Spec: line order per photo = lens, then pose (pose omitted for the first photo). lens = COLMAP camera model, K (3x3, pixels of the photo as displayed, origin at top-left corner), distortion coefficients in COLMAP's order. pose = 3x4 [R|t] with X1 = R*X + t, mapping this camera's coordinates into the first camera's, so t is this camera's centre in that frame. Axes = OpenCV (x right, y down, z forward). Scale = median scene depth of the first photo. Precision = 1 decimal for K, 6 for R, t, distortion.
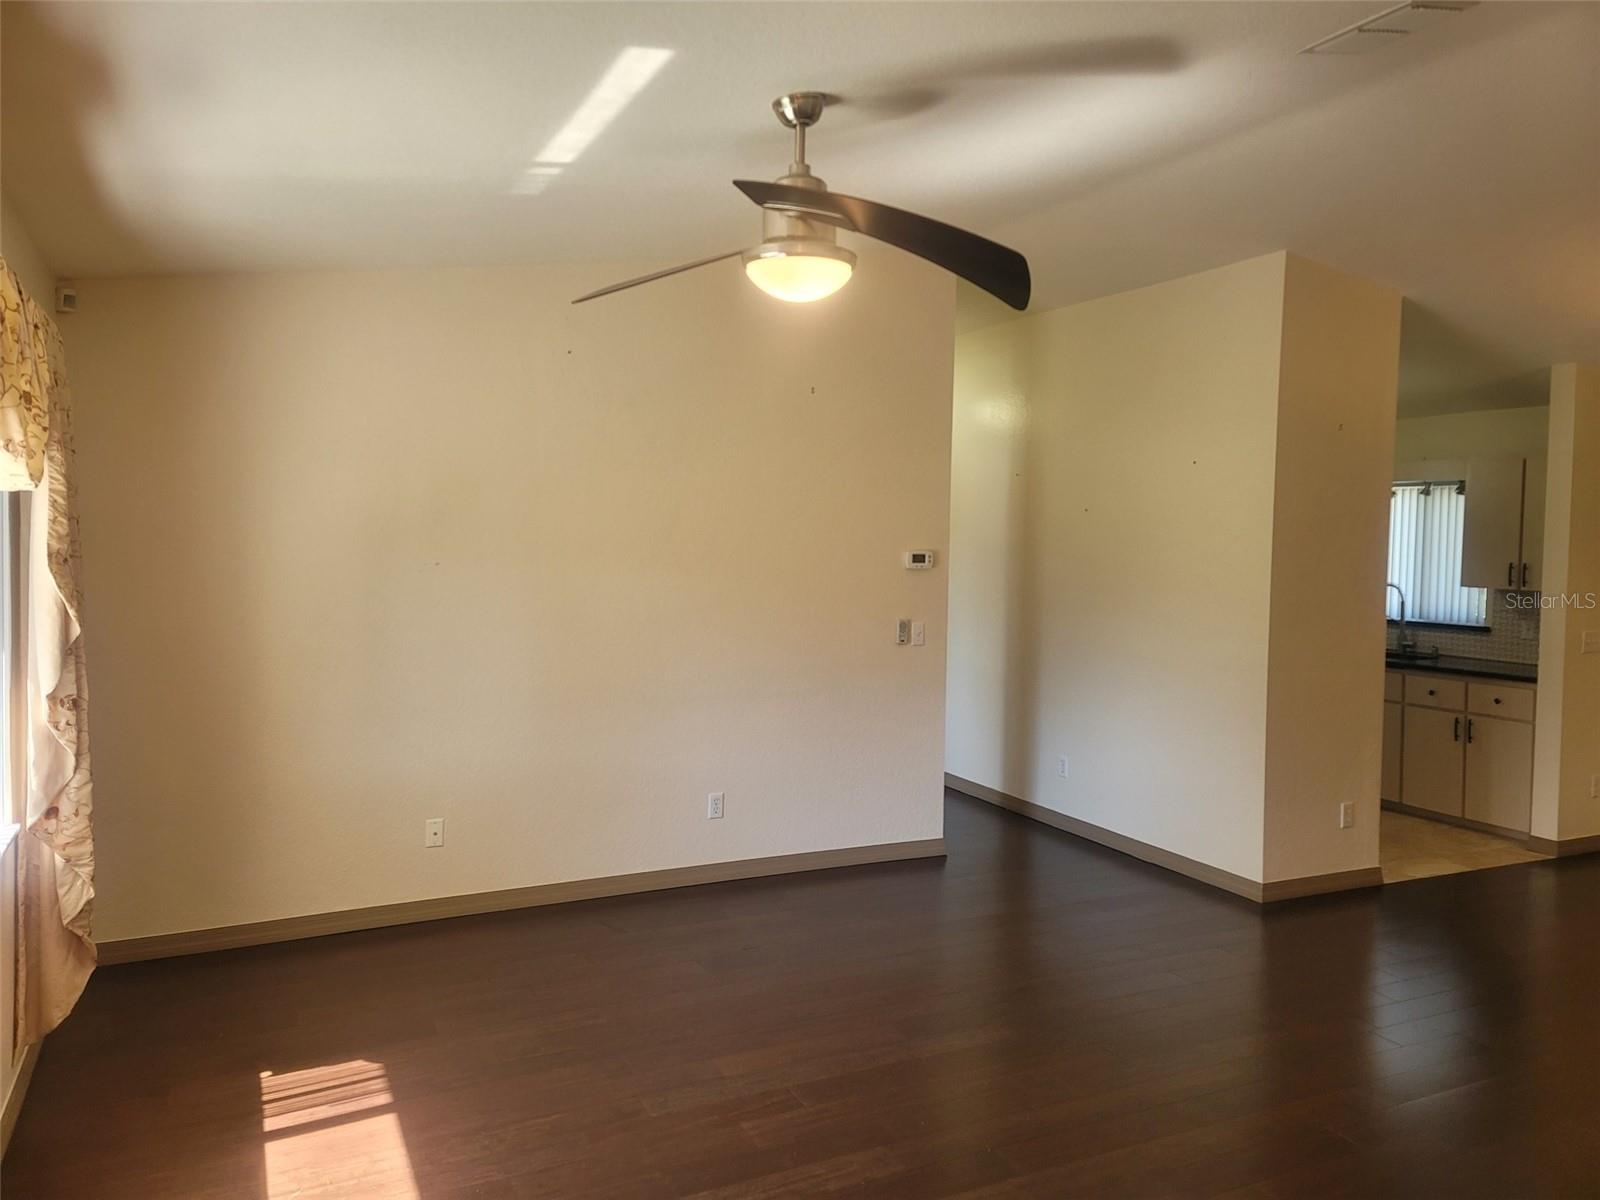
lens RADIAL K [[1152.6, 0, 802.0], [0, 1152.6, 596.0], [0, 0, 1]] dist [0.024715, 0.000133]
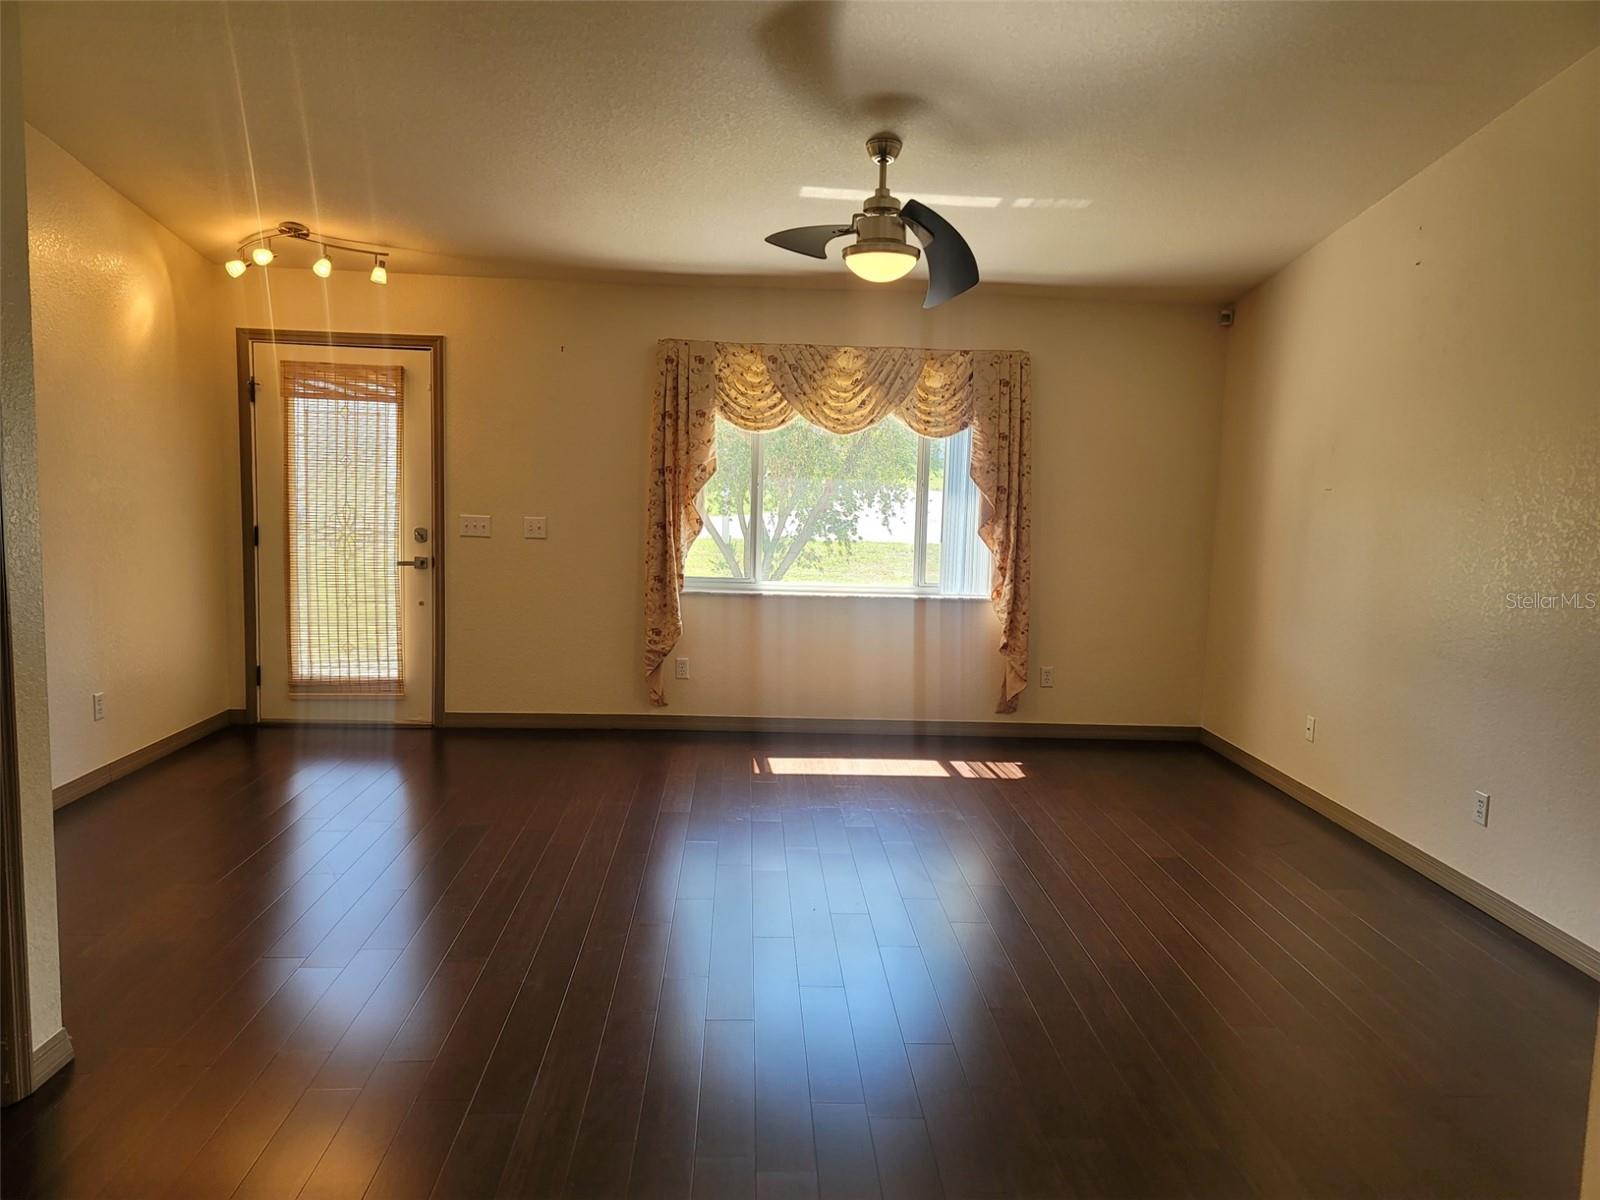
lens RADIAL K [[1152.6, 0, 801.9], [0, 1152.6, 598.3], [0, 0, 1]] dist [0.024715, 0.000133]
pose [[-0.400537, 0.077779, -0.912974, 1.294754], [-0.080970, 0.989488, 0.119821, -0.024241], [0.912696, 0.121916, -0.390029, 1.386402]]
